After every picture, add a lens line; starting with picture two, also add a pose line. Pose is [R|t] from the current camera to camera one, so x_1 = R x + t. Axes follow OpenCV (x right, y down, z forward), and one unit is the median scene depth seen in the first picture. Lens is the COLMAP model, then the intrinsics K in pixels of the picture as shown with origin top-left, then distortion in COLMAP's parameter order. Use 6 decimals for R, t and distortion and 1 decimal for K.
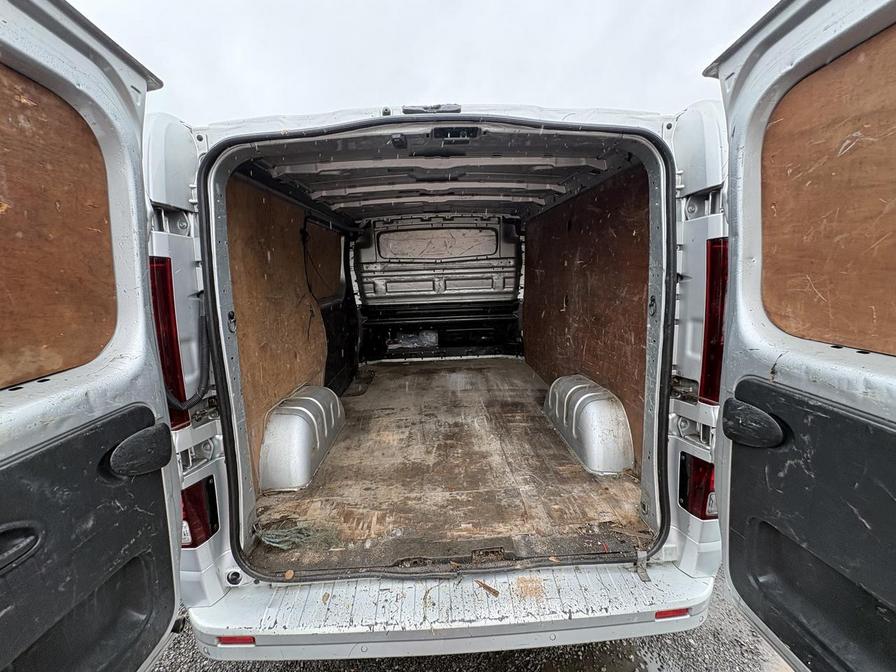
lens RADIAL K [[355.2, 0, 446.2], [0, 355.2, 337.6], [0, 0, 1]] dist [0.001148, 0.000232]
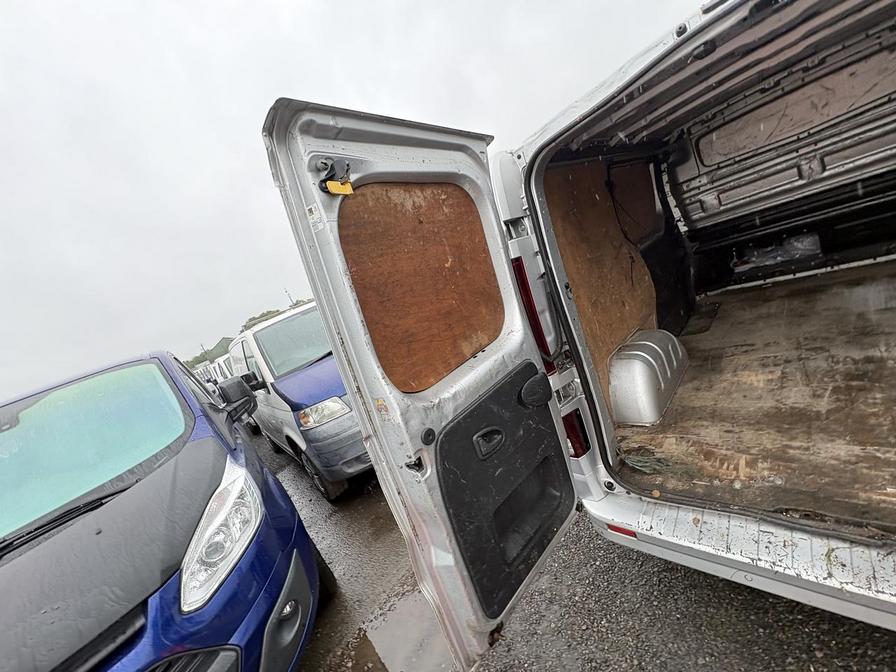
lens RADIAL K [[355.2, 0, 446.2], [0, 355.2, 337.6], [0, 0, 1]] dist [0.001148, 0.000232]
pose [[0.642567, -0.094012, -0.760440, 0.047552], [0.219314, 0.973489, 0.064968, -0.054785], [0.734172, -0.208521, 0.646150, -0.139899]]
